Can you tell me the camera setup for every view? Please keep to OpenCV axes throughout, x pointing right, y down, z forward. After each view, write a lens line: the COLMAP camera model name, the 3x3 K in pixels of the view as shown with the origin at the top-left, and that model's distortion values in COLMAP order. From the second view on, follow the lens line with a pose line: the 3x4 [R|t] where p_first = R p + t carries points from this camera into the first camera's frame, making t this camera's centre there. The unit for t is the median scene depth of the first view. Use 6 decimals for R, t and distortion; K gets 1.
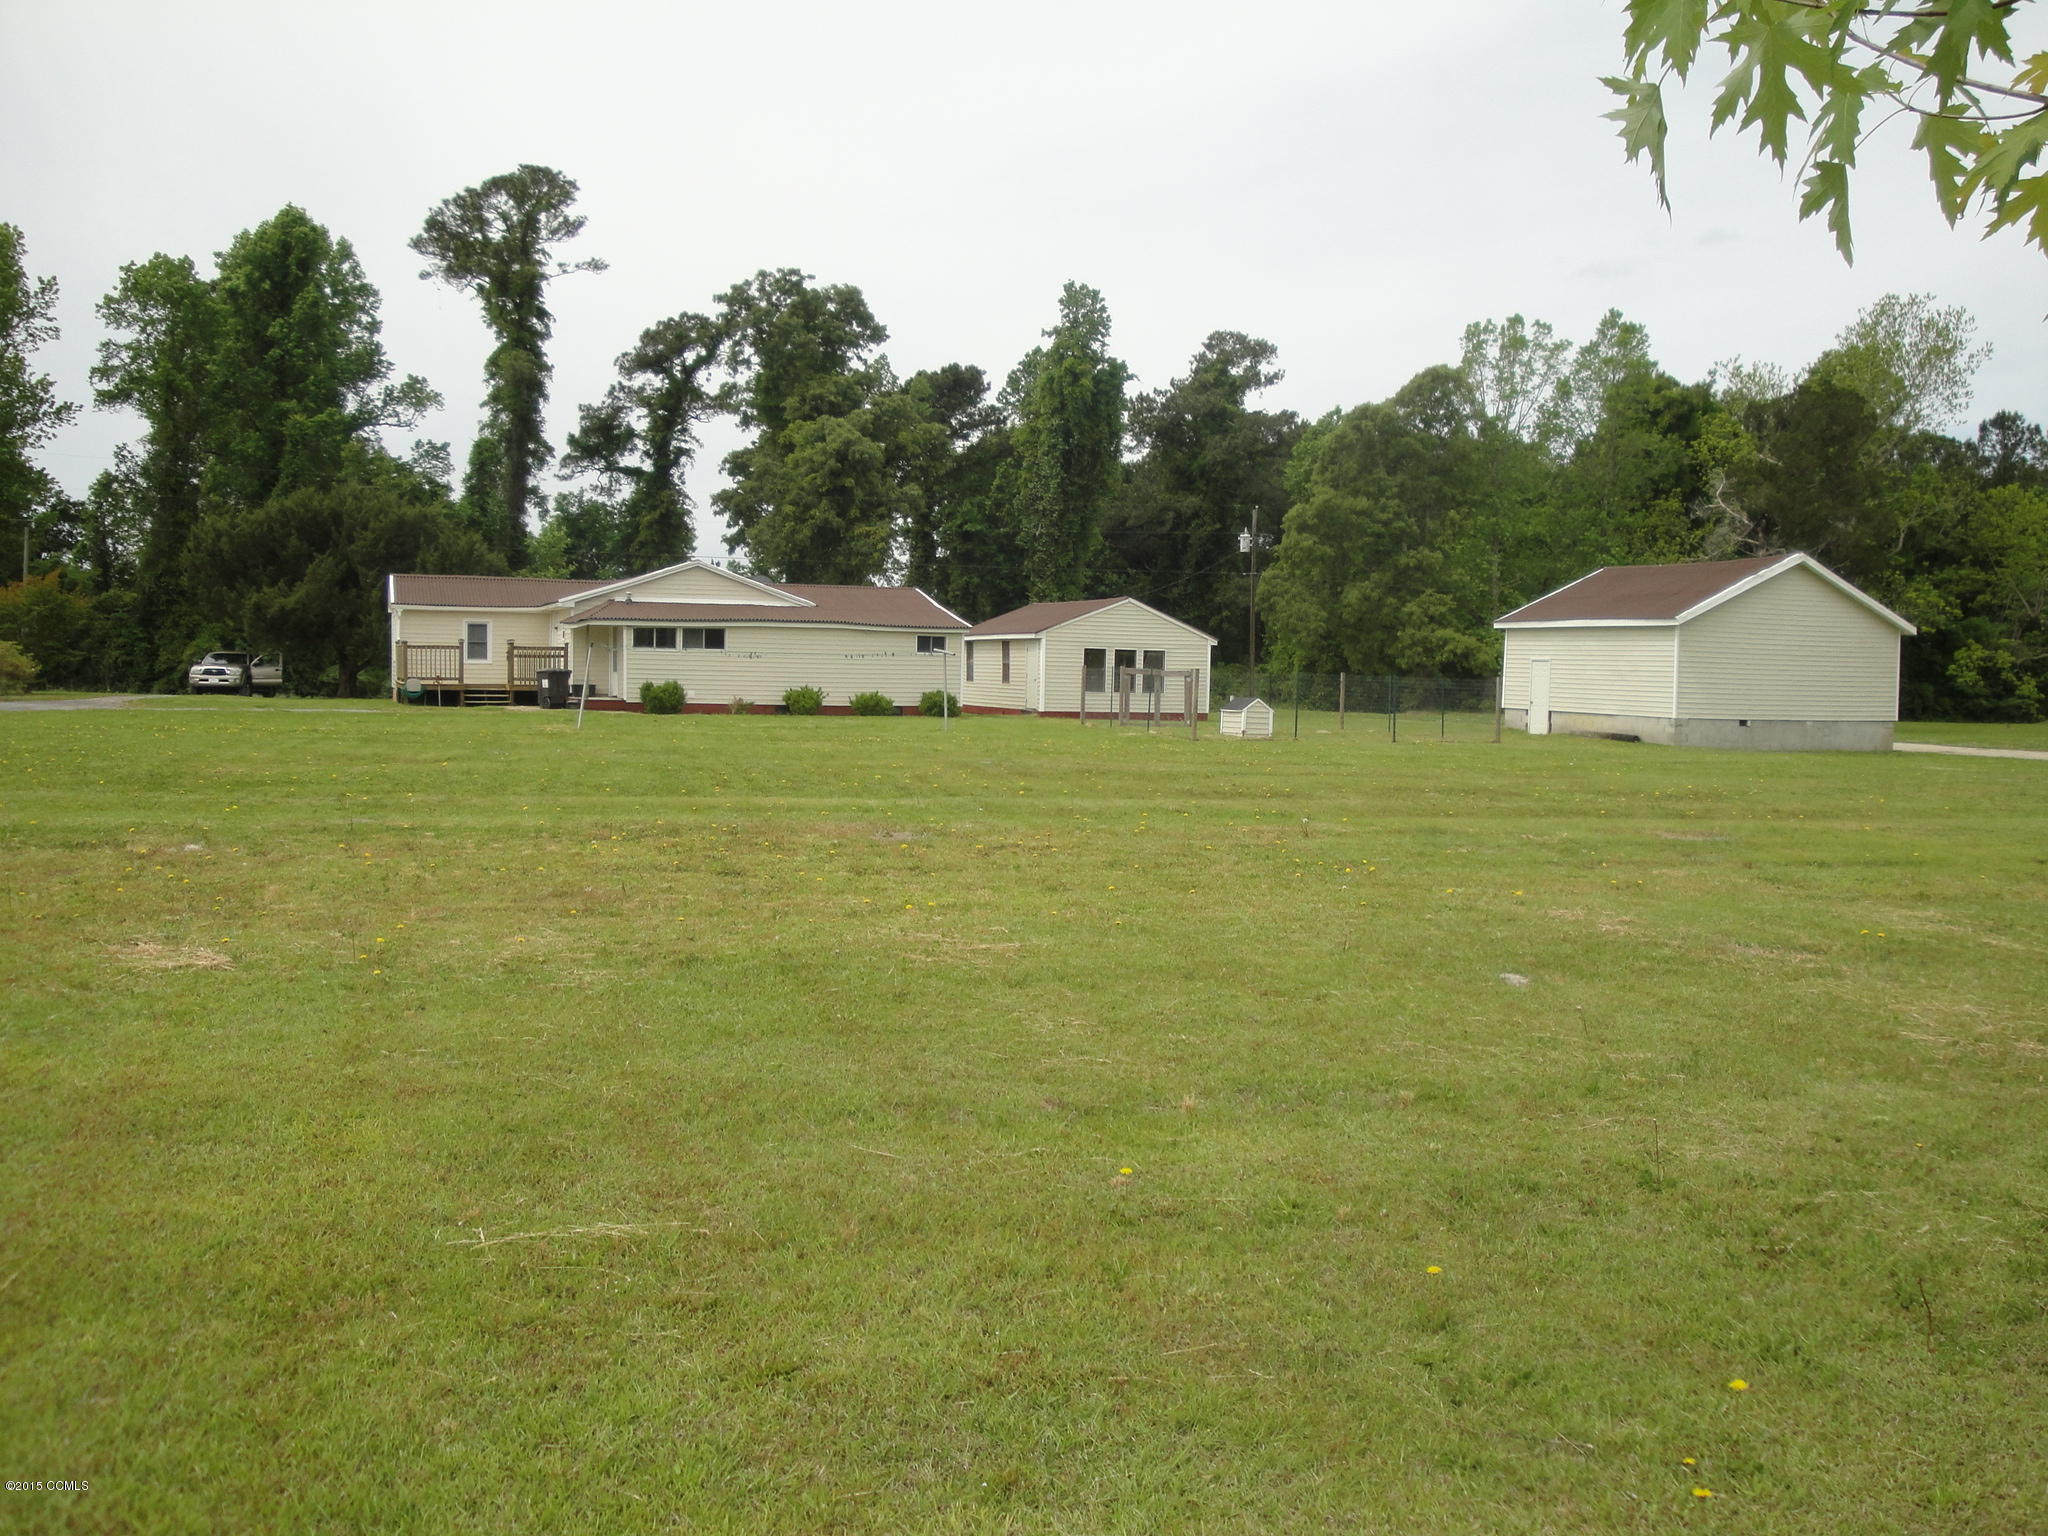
lens RADIAL K [[1698.7, 0, 1024.0], [0, 1698.7, 768.0], [0, 0, 1]] dist [-0.124975, 0.000065]
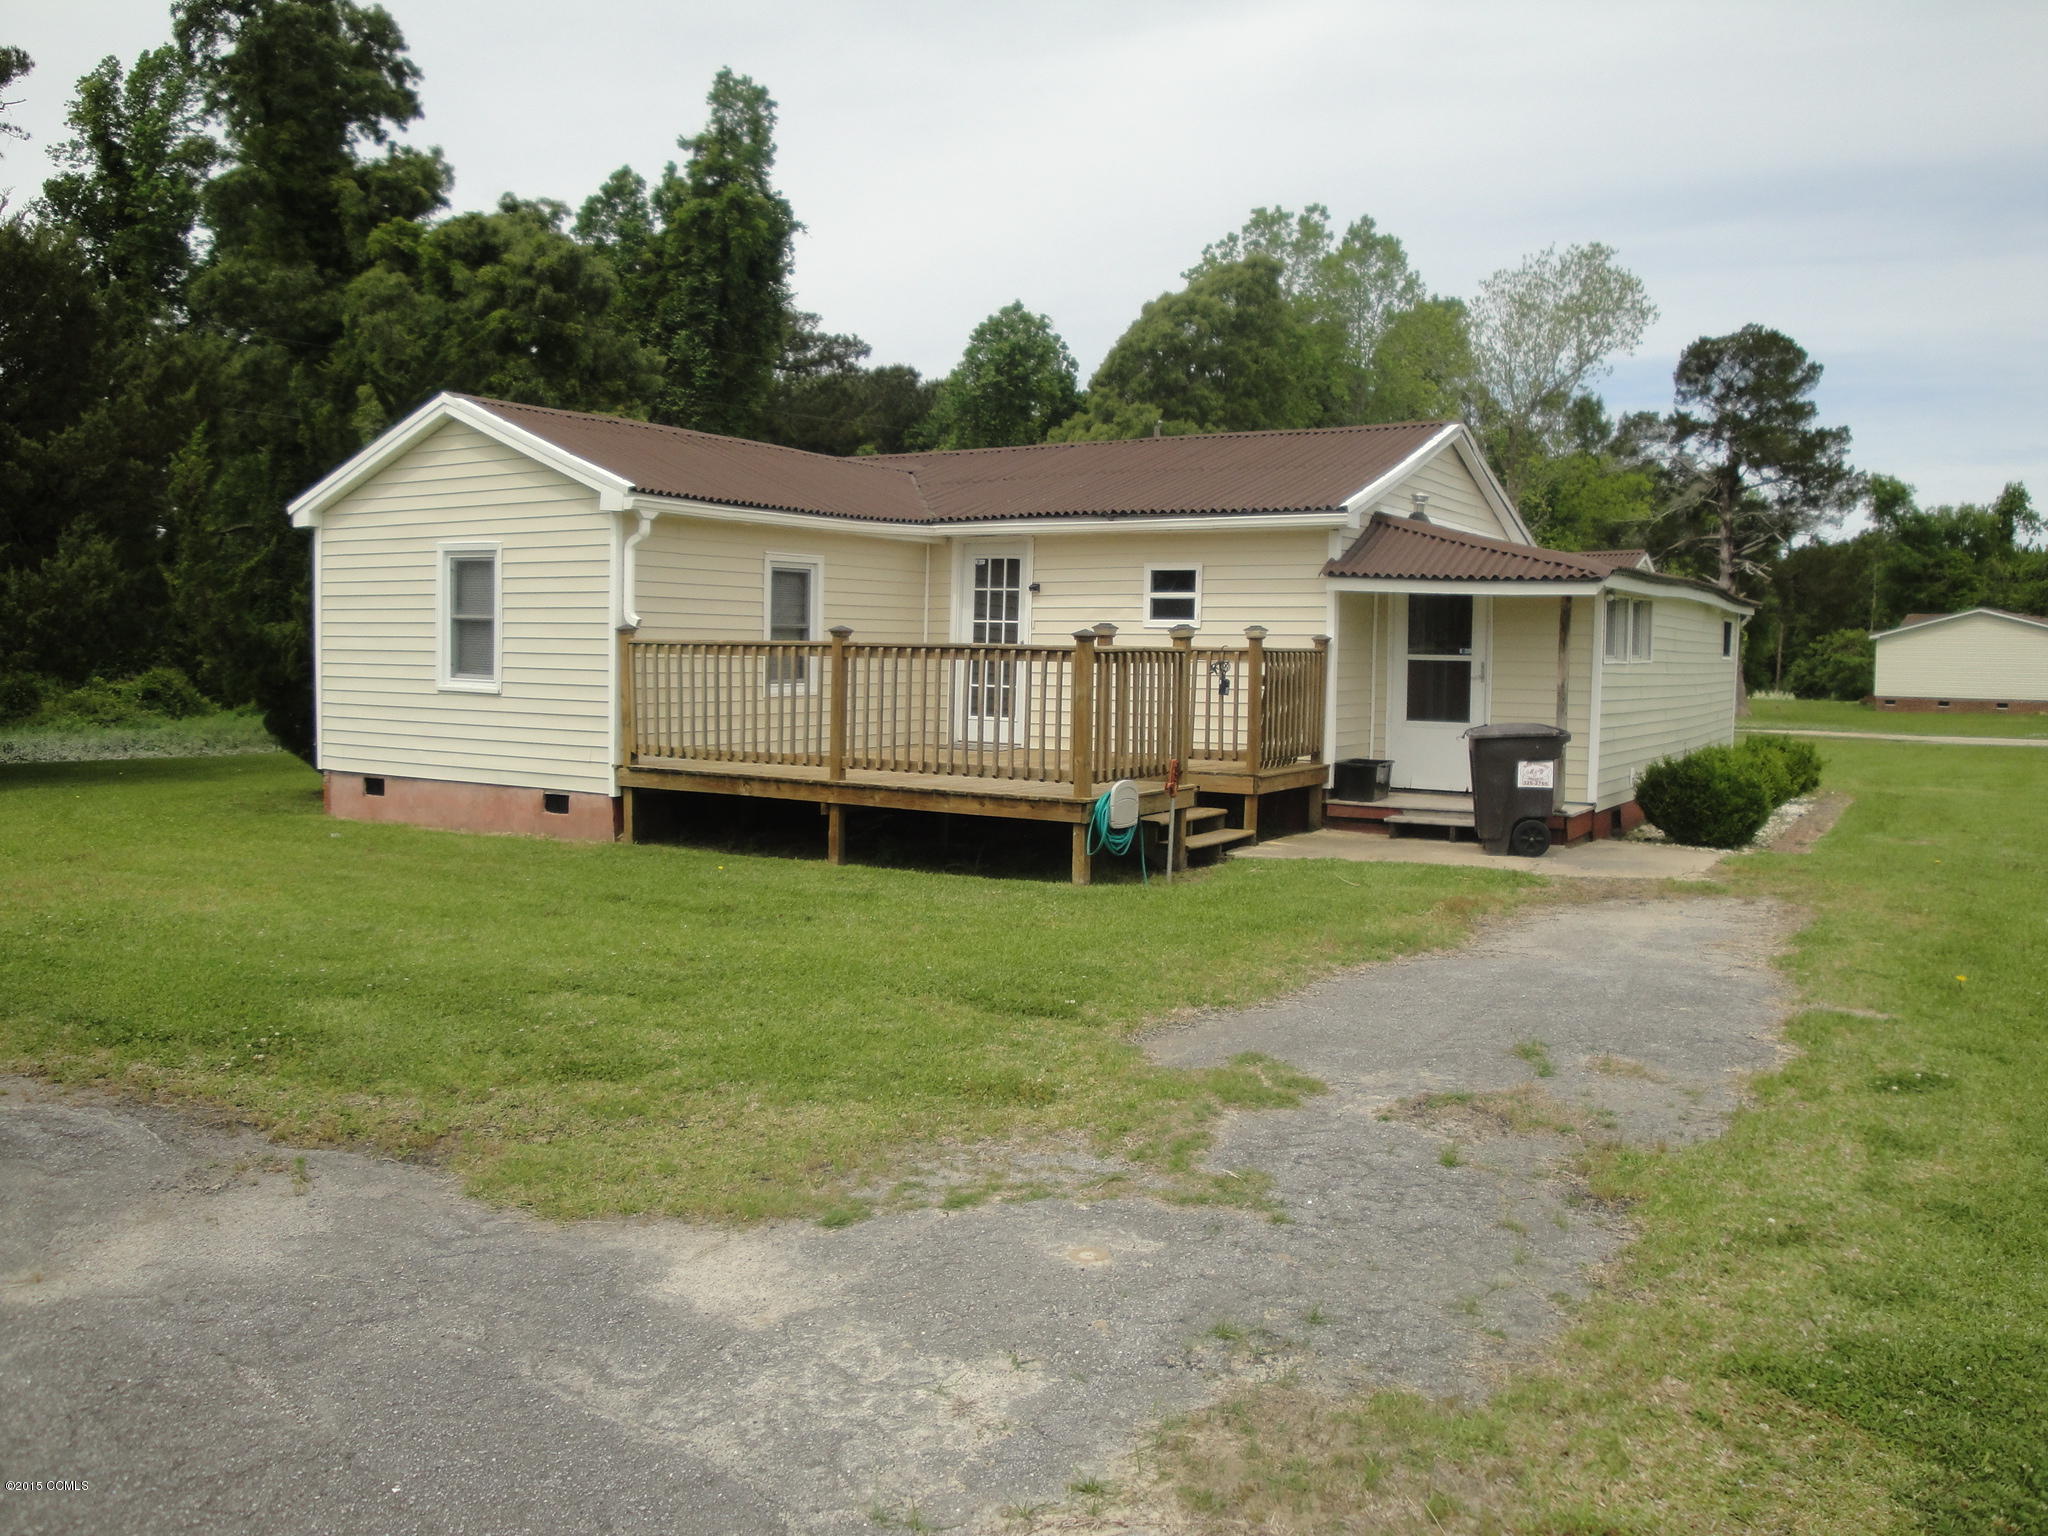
lens RADIAL K [[1698.7, 0, 1024.0], [0, 1698.7, 768.0], [0, 0, 1]] dist [-0.124975, 0.000065]
pose [[0.810314, -0.046286, 0.584166, -0.266086], [0.037317, 0.998928, 0.027387, -0.032356], [-0.584807, -0.000393, 0.811172, 0.414301]]
